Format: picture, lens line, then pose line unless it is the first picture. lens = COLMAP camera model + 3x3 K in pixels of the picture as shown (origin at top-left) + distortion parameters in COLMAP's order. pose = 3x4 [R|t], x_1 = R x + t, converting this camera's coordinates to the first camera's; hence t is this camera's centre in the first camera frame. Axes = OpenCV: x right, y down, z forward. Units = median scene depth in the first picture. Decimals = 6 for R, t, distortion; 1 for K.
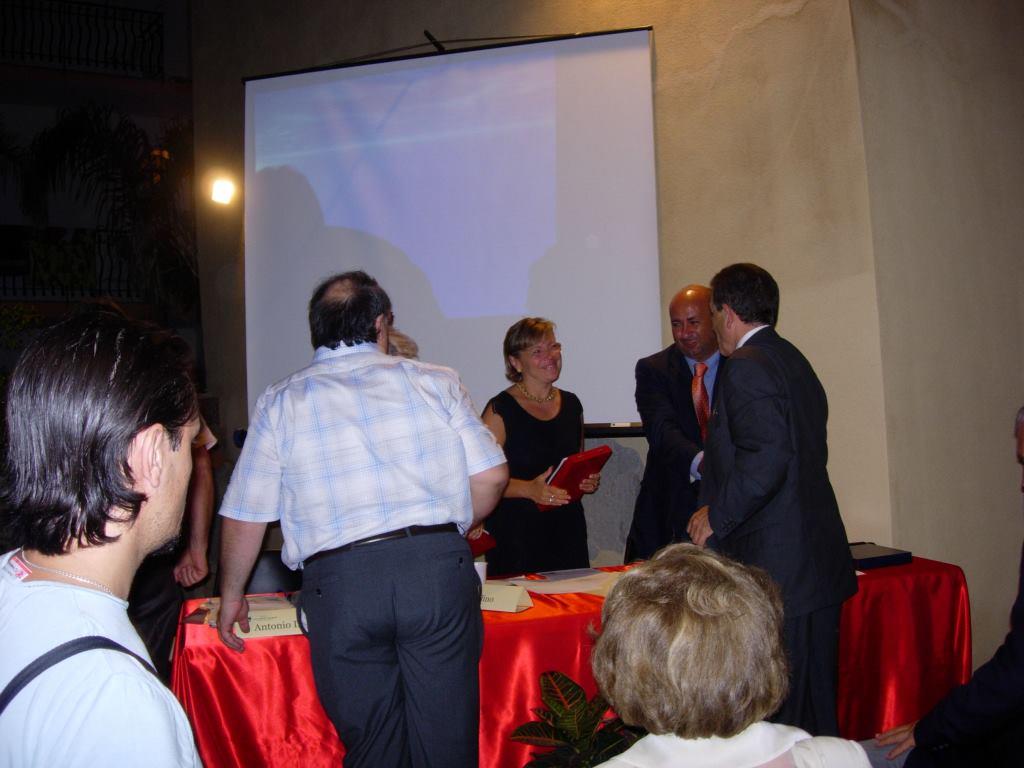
lens RADIAL K [[1183.1, 0, 472.5], [0, 1183.1, 383.9], [0, 0, 1]] dist [-0.165411, 0.000000]
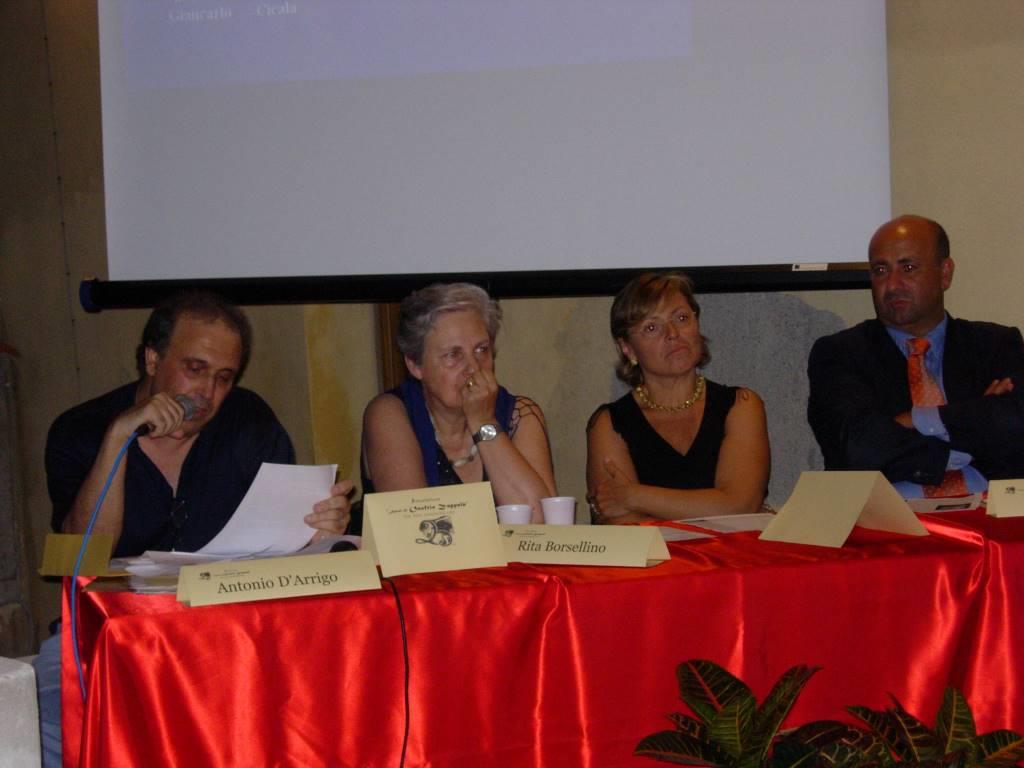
lens RADIAL K [[2608.2, 0, 466.3], [0, 2608.2, 376.8], [0, 0, 1]] dist [-0.032809, 0.000000]
pose [[0.999807, -0.004665, -0.019103, -0.027537], [0.006051, 0.997303, 0.073151, -0.004664], [0.018710, -0.073252, 0.997138, -0.370720]]
